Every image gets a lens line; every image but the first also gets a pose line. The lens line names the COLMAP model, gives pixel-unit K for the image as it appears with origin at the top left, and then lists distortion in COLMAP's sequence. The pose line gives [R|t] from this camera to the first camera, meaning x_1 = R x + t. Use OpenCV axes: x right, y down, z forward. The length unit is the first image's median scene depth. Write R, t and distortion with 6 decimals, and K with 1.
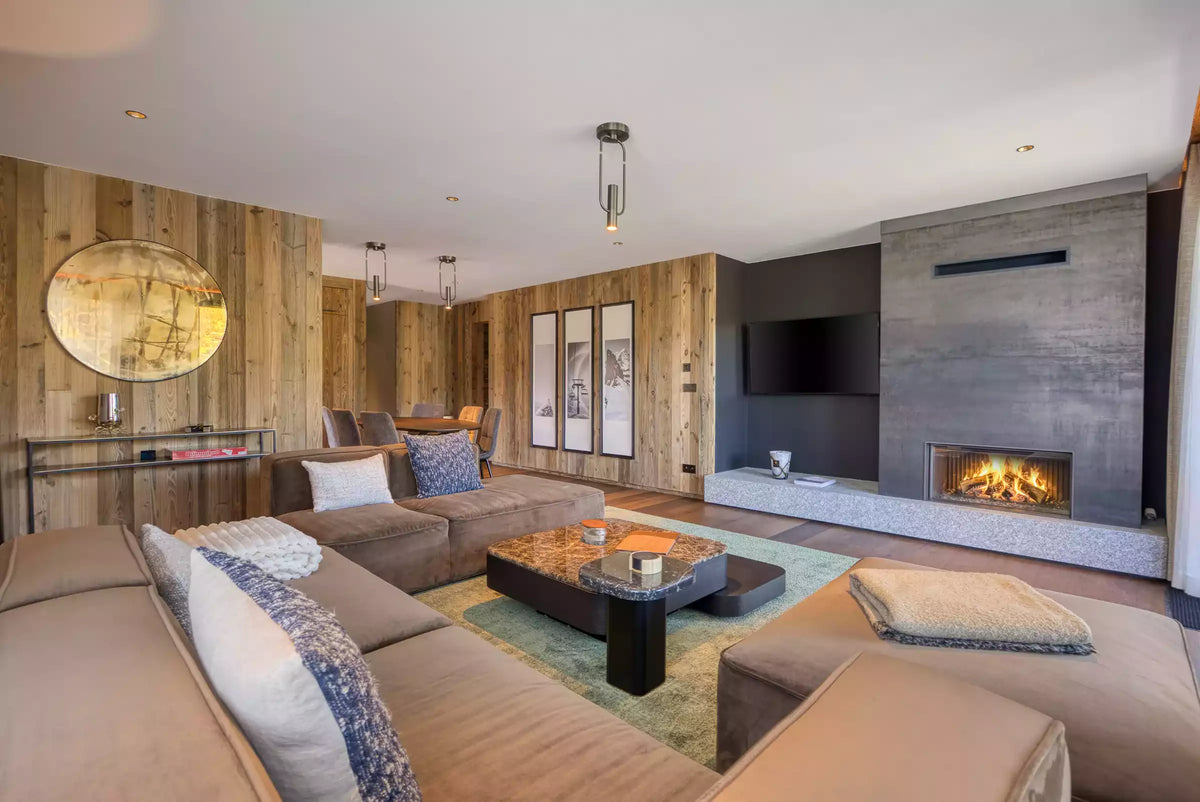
lens RADIAL K [[546.5, 0, 600.0], [0, 546.5, 401.0], [0, 0, 1]] dist [0.001598, 0.000247]
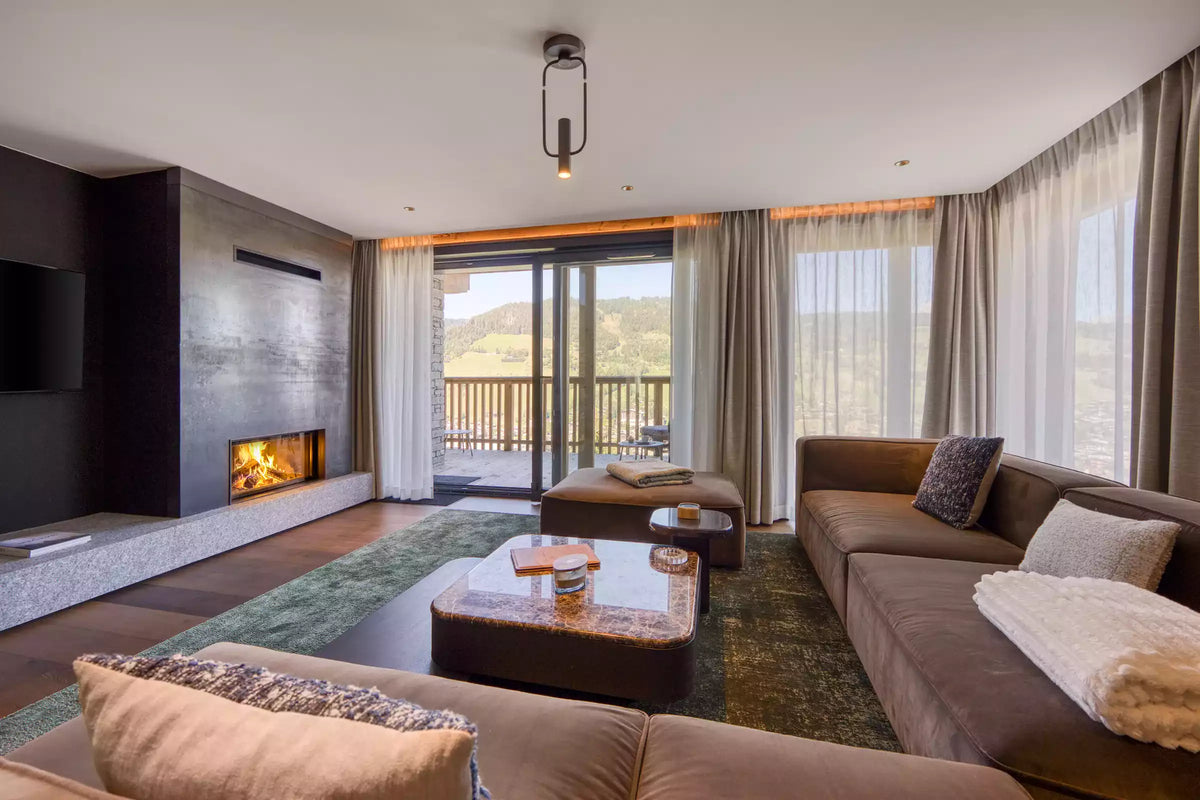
lens RADIAL K [[488.2, 0, 596.3], [0, 488.2, 378.2], [0, 0, 1]] dist [0.000504, 0.000064]
pose [[-0.500844, 0.000377, 0.865538, -0.265198], [0.028616, 0.999460, 0.016123, -0.013784], [-0.865065, 0.032844, -0.500584, 0.569882]]
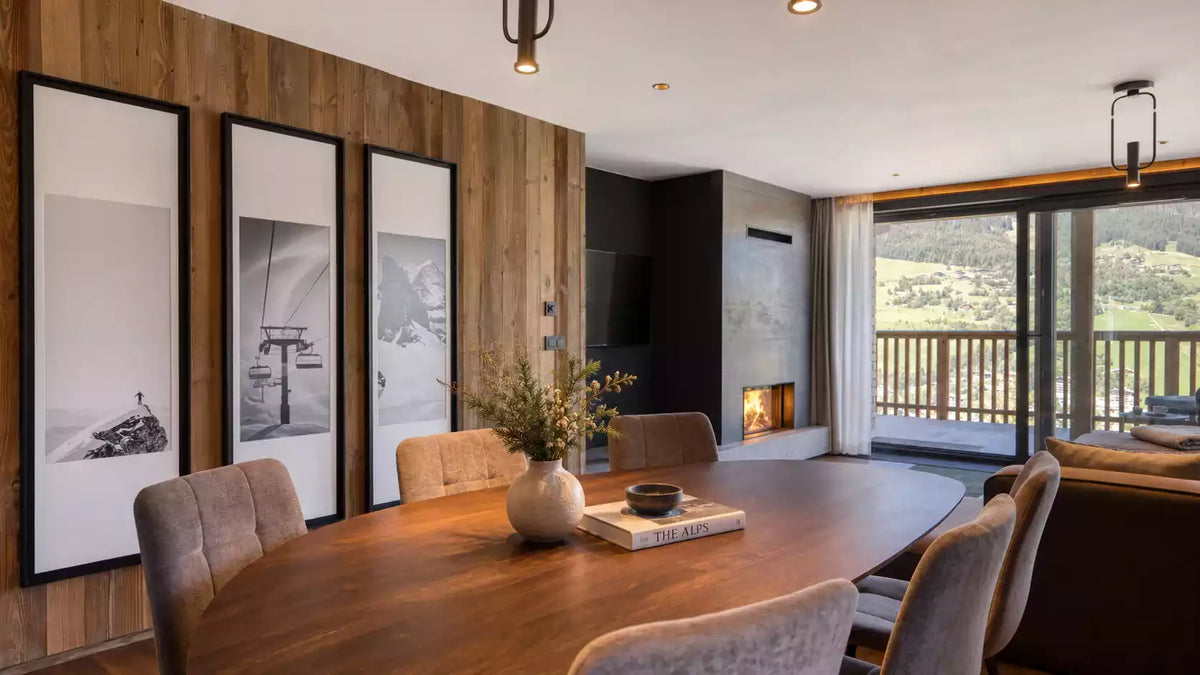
lens RADIAL K [[728.4, 0, 600.0], [0, 728.4, 337.5], [0, 0, 1]] dist [0.006091, 0.000630]
pose [[-0.027205, -0.007174, 0.999604, -0.557469], [0.042682, 0.999054, 0.008332, -0.029801], [-0.998718, 0.042892, -0.026873, 0.863808]]
